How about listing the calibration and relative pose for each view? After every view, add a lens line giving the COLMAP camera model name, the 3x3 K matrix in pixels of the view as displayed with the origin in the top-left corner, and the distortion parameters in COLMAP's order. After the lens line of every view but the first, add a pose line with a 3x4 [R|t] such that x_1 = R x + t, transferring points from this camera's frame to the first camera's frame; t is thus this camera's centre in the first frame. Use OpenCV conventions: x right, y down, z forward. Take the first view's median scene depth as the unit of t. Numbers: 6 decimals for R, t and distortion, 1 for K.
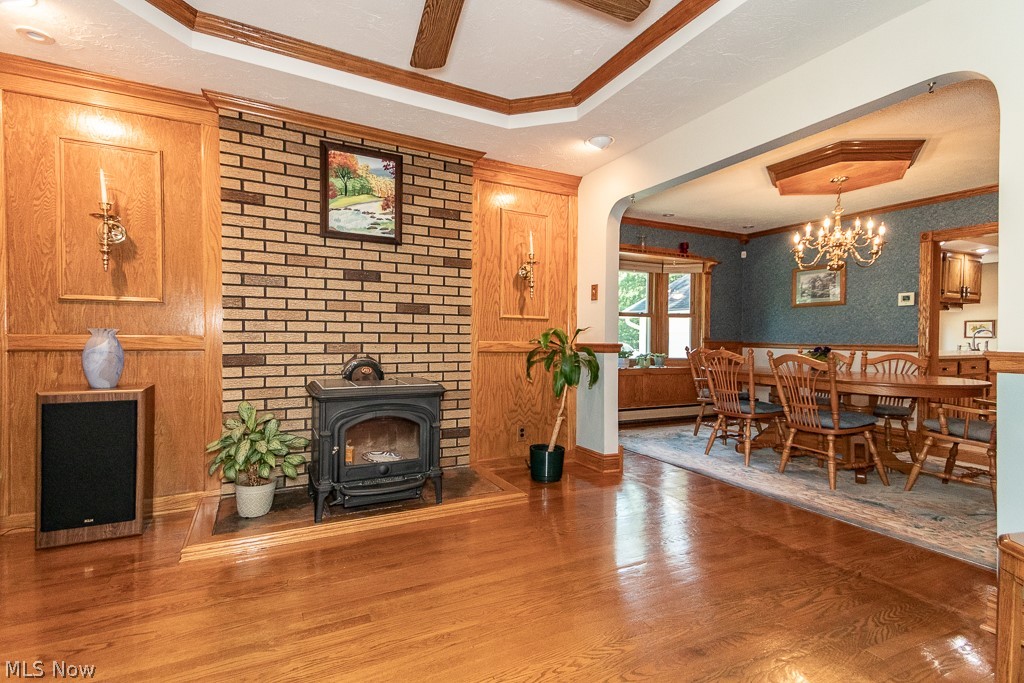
lens RADIAL K [[458.1, 0, 498.8], [0, 458.1, 344.1], [0, 0, 1]] dist [0.038033, -0.003344]
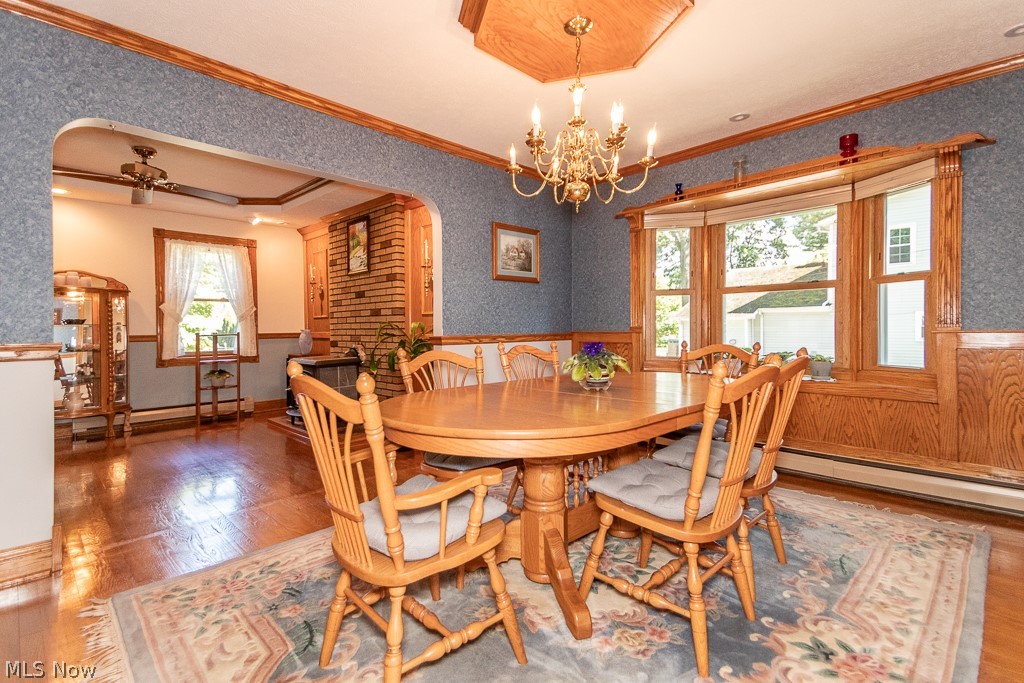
lens RADIAL K [[475.4, 0, 517.6], [0, 475.4, 334.0], [0, 0, 1]] dist [0.055055, -0.000966]
pose [[0.331567, 0.002338, -0.943429, 1.559658], [0.000776, 0.999996, 0.002751, -0.011298], [0.943431, -0.001644, 0.331564, 0.985880]]
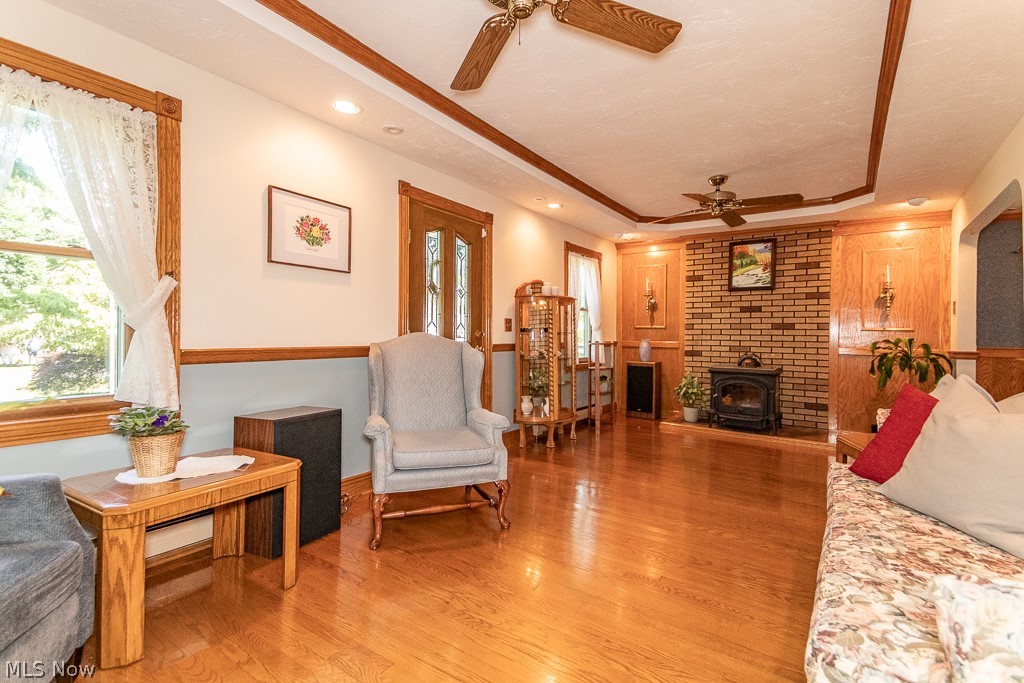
lens RADIAL K [[475.4, 0, 537.9], [0, 475.4, 335.7], [0, 0, 1]] dist [0.055055, -0.000966]
pose [[0.496878, -0.003614, -0.867813, 0.952175], [-0.021883, 0.999621, -0.016692, 0.005355], [0.867545, 0.027284, 0.496610, -0.683251]]
